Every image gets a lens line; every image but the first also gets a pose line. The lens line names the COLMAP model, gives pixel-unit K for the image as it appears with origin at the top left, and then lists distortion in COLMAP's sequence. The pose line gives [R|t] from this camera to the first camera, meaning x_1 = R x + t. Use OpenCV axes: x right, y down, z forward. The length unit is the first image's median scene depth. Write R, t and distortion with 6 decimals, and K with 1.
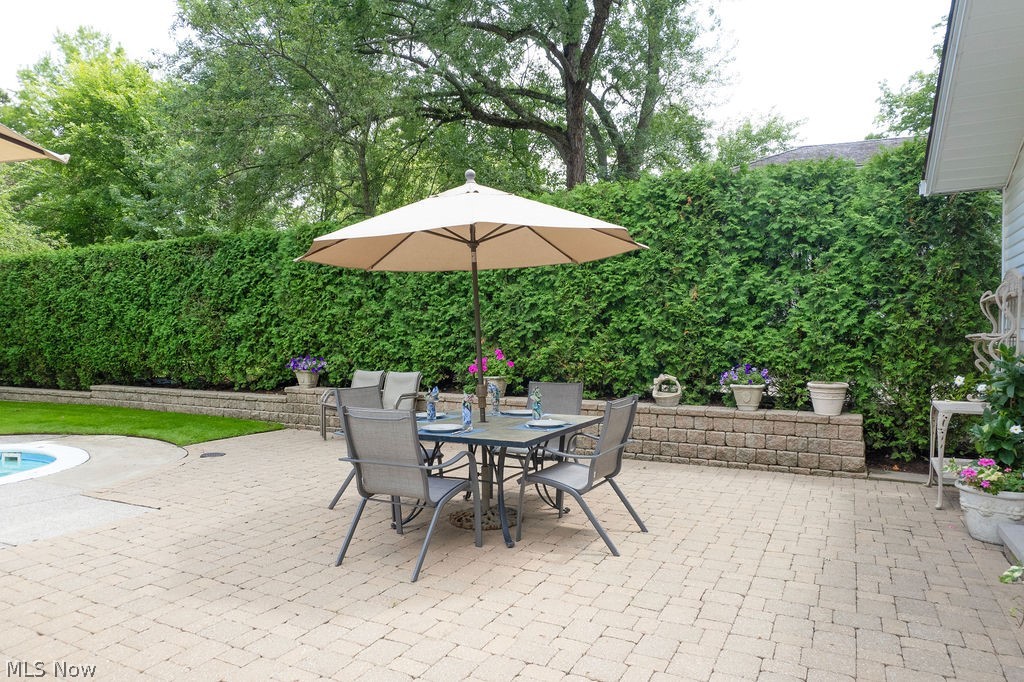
lens RADIAL K [[623.0, 0, 506.4], [0, 623.0, 351.9], [0, 0, 1]] dist [-0.060070, 0.044072]
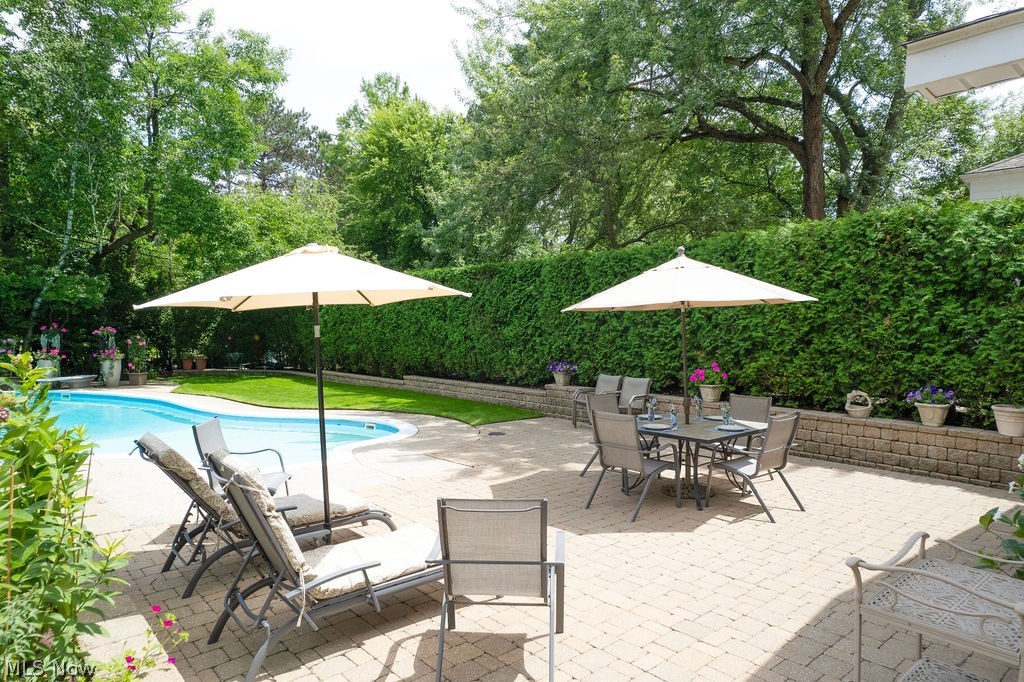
lens RADIAL K [[623.0, 0, 506.4], [0, 623.0, 351.9], [0, 0, 1]] dist [-0.060070, 0.044072]
pose [[0.925941, 0.019786, -0.377149, 0.074331], [-0.012463, 0.999684, 0.021848, -0.052297], [0.377462, -0.015530, 0.925895, -0.313570]]
